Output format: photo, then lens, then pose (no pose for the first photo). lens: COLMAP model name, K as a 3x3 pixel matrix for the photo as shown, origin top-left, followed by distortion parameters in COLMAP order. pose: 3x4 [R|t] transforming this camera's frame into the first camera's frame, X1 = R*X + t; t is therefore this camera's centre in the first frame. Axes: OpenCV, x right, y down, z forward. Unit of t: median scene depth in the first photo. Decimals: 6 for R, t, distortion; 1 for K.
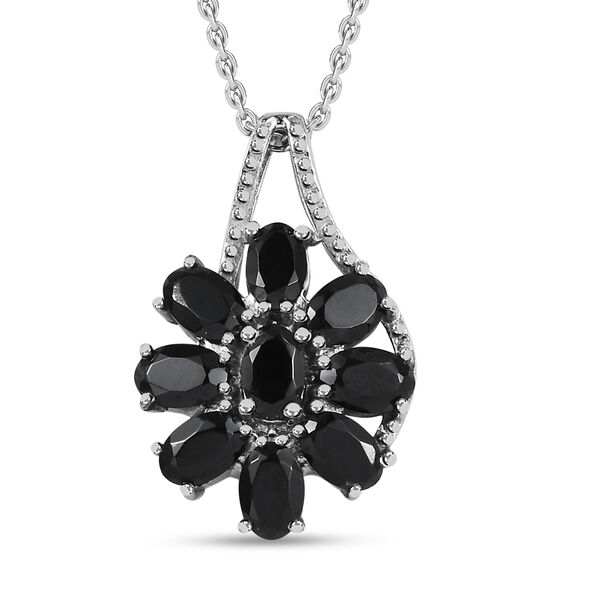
lens RADIAL K [[3297.1, 0, 300.3], [0, 3297.1, 300.3], [0, 0, 1]] dist [-0.198250, 0.000000]
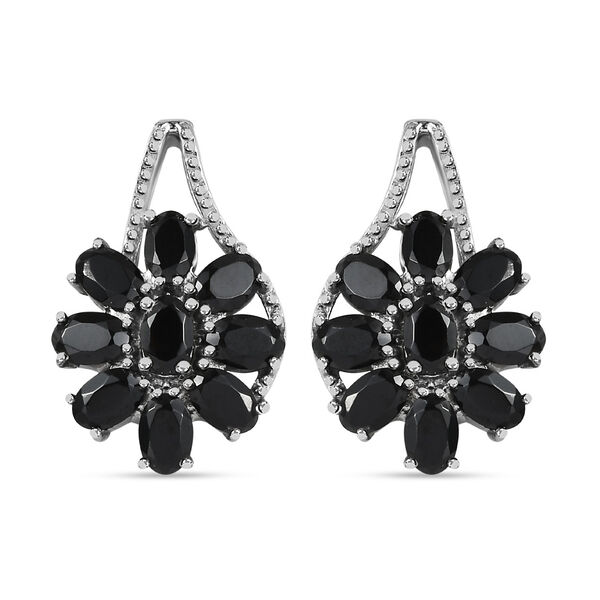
lens RADIAL K [[3297.1, 0, 299.8], [0, 3297.1, 300.0], [0, 0, 1]] dist [-0.198250, 0.000000]
pose [[0.999444, 0.000081, 0.033353, 0.000036], [-0.000484, 0.999927, 0.012090, -0.005578], [-0.033350, -0.012099, 0.999370, -0.202489]]
